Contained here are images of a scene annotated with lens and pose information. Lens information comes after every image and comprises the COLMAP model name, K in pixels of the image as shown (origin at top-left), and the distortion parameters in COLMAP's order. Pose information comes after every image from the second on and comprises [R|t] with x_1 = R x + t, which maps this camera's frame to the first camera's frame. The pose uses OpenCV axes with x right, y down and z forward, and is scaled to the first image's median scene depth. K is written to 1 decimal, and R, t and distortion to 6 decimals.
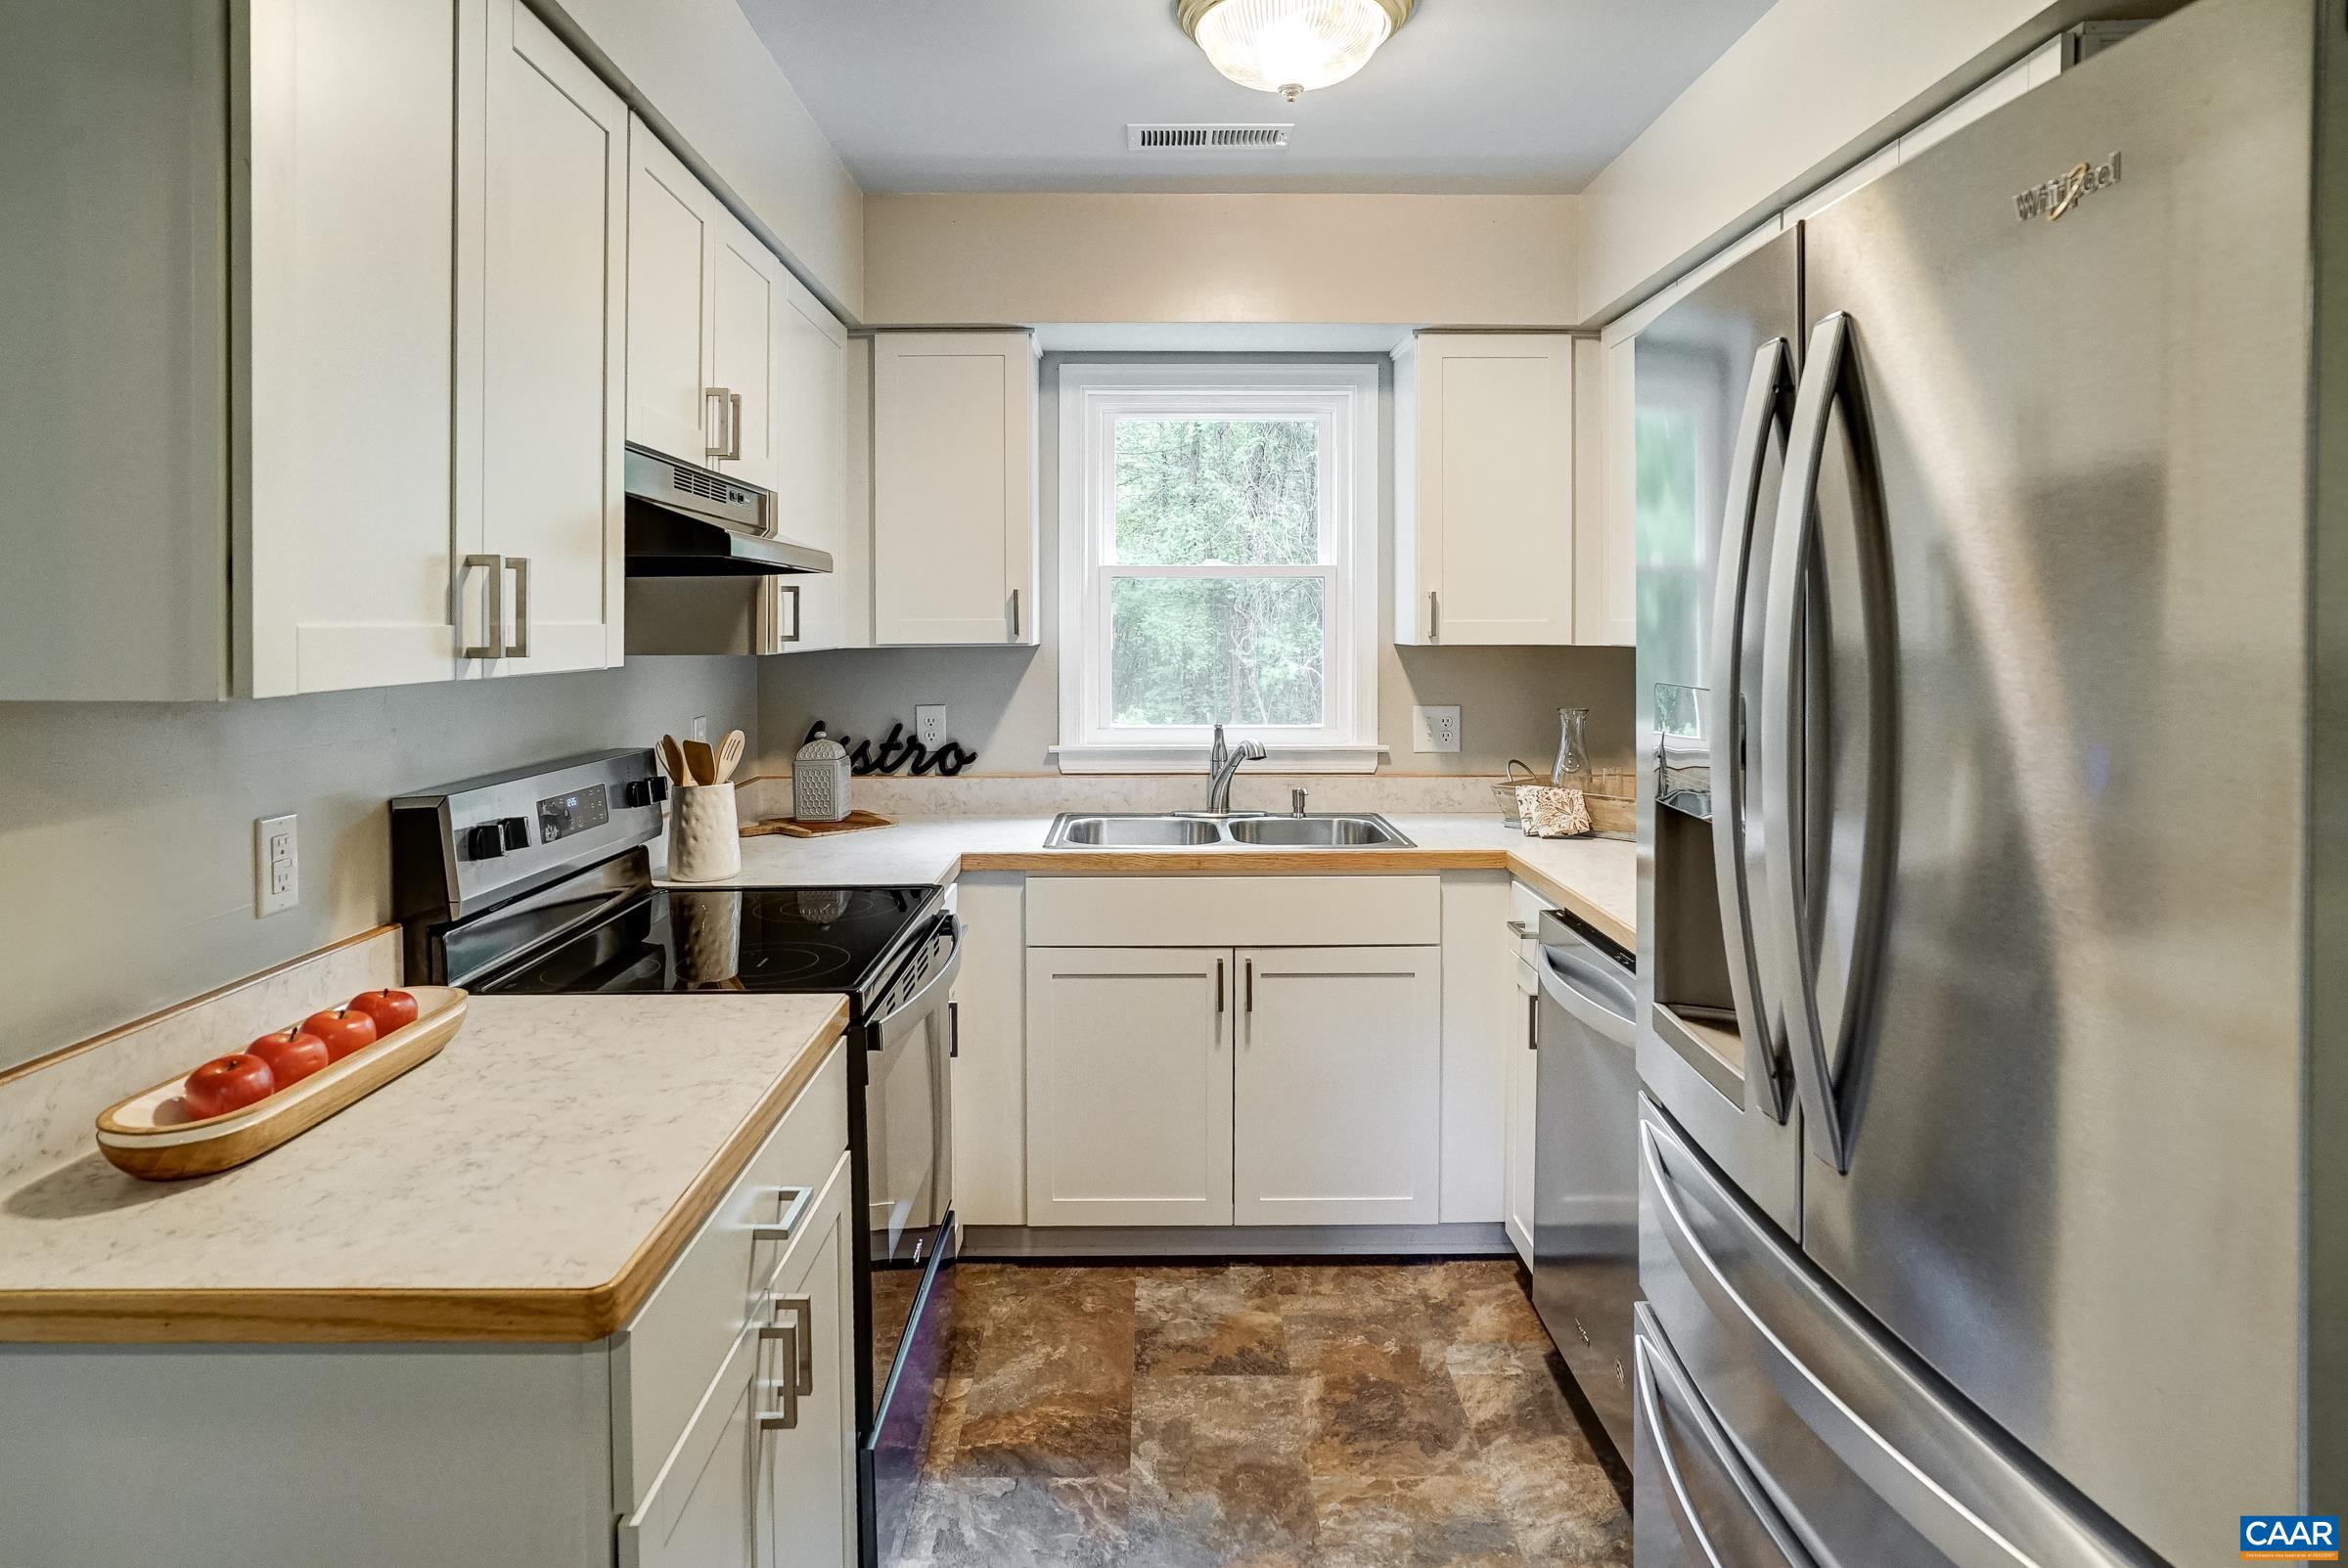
lens RADIAL K [[1333.5, 0, 1166.3], [0, 1333.5, 780.7], [0, 0, 1]] dist [-0.029636, 0.019846]
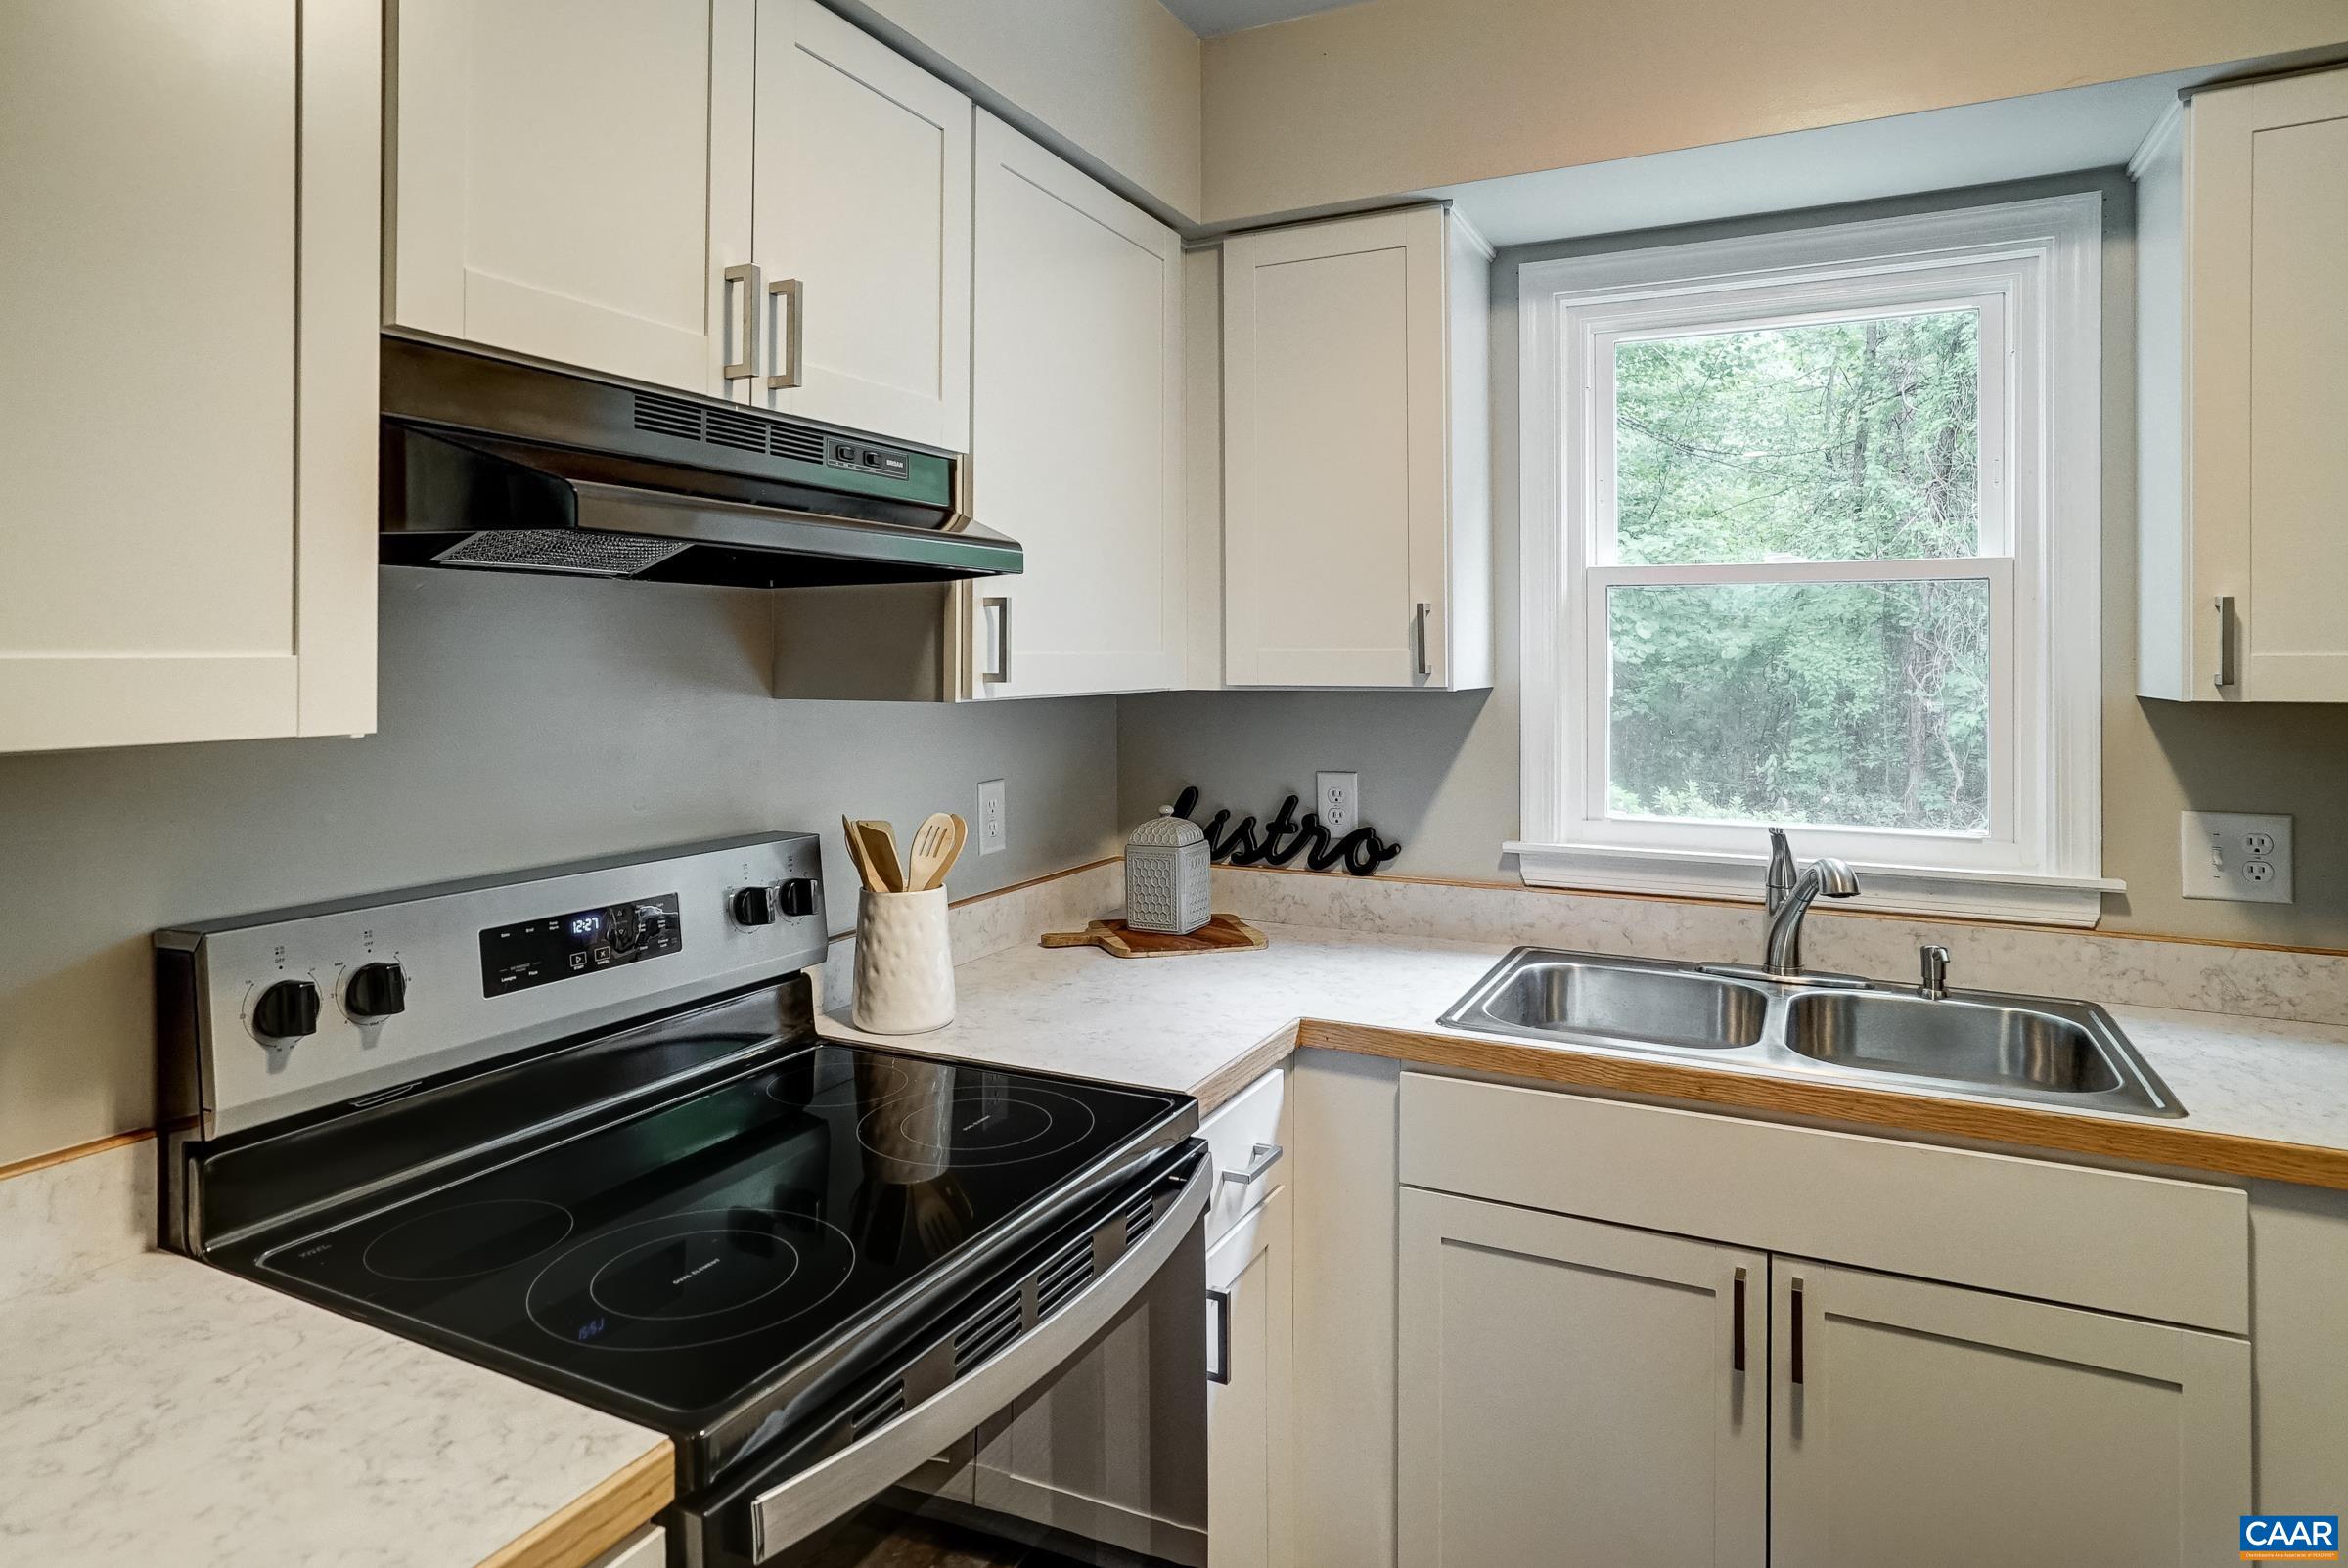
lens RADIAL K [[1333.5, 0, 1172.2], [0, 1333.5, 692.5], [0, 0, 1]] dist [-0.029636, 0.019846]
pose [[0.888382, 0.015386, -0.458847, 0.071793], [-0.056225, 0.995561, -0.075475, -0.043404], [0.455649, 0.092850, 0.885304, 0.360588]]
